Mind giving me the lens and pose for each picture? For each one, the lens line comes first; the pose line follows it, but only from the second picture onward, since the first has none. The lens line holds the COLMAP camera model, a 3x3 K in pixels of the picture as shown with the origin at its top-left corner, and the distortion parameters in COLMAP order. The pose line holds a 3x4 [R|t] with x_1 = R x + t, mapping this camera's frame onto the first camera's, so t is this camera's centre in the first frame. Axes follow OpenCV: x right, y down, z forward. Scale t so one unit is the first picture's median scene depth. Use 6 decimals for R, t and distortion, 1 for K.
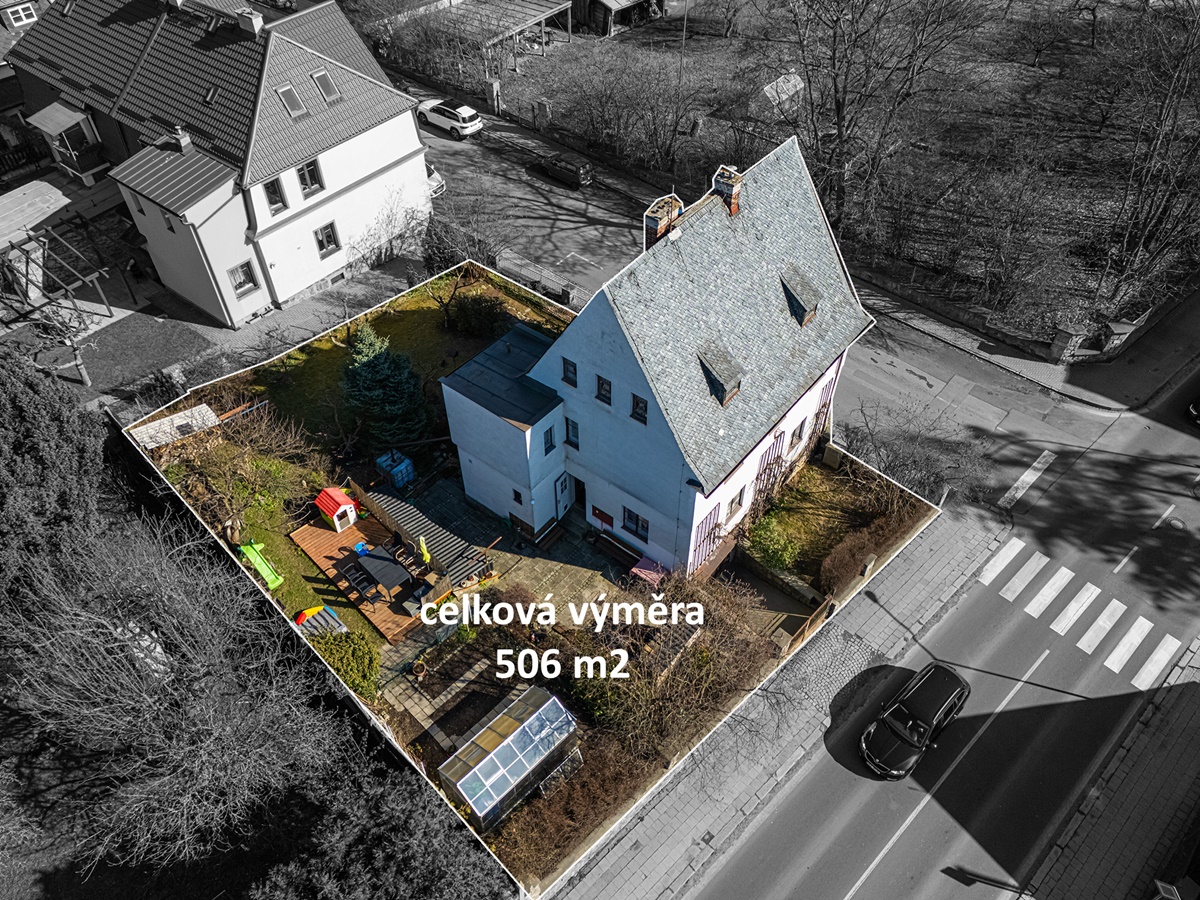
lens RADIAL K [[864.5, 0, 600.0], [0, 864.5, 450.0], [0, 0, 1]] dist [0.036644, -0.000608]
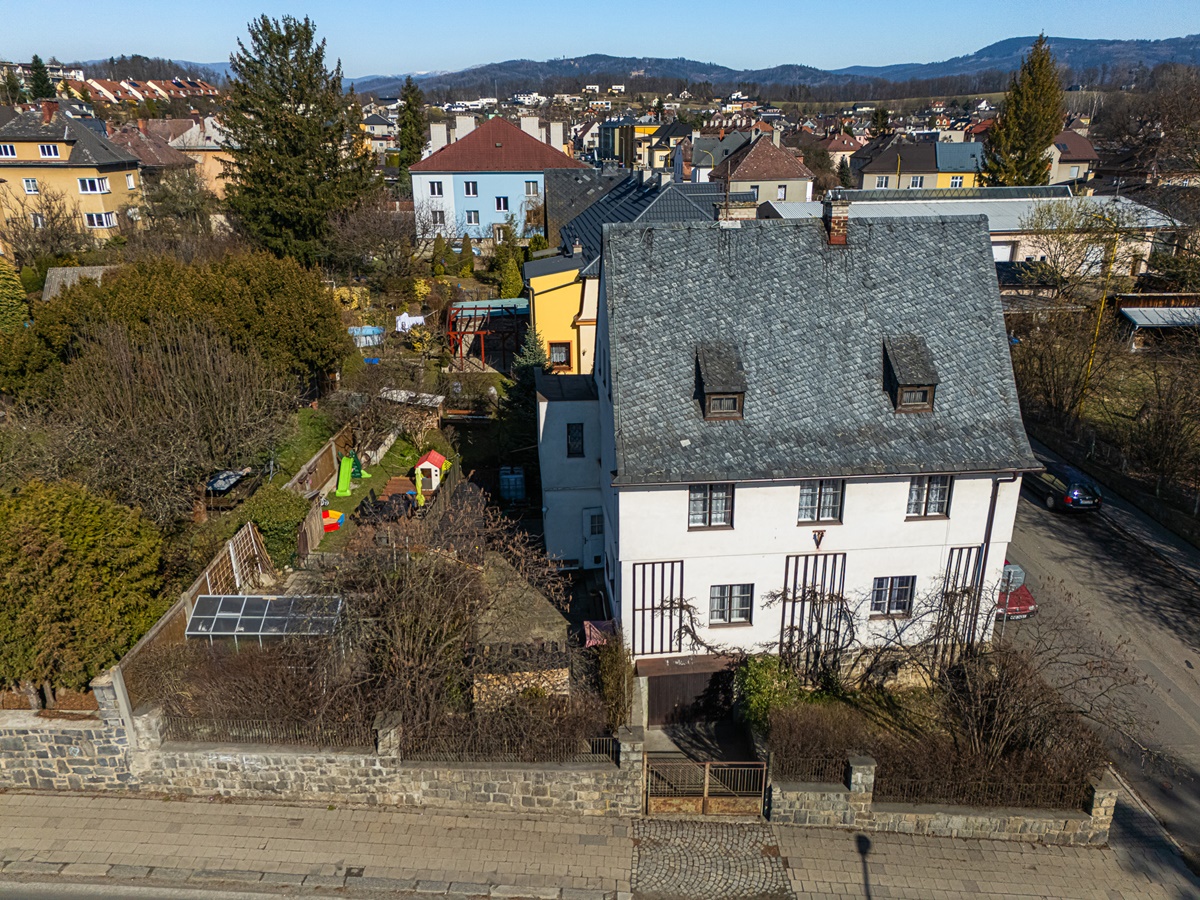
lens RADIAL K [[862.1, 0, 600.0], [0, 862.1, 450.0], [0, 0, 1]] dist [0.046984, -0.001229]
pose [[0.701288, 0.253836, -0.666155, 0.521270], [-0.516864, 0.824618, -0.229905, 0.176921], [0.490965, 0.505541, 0.709494, 0.333551]]
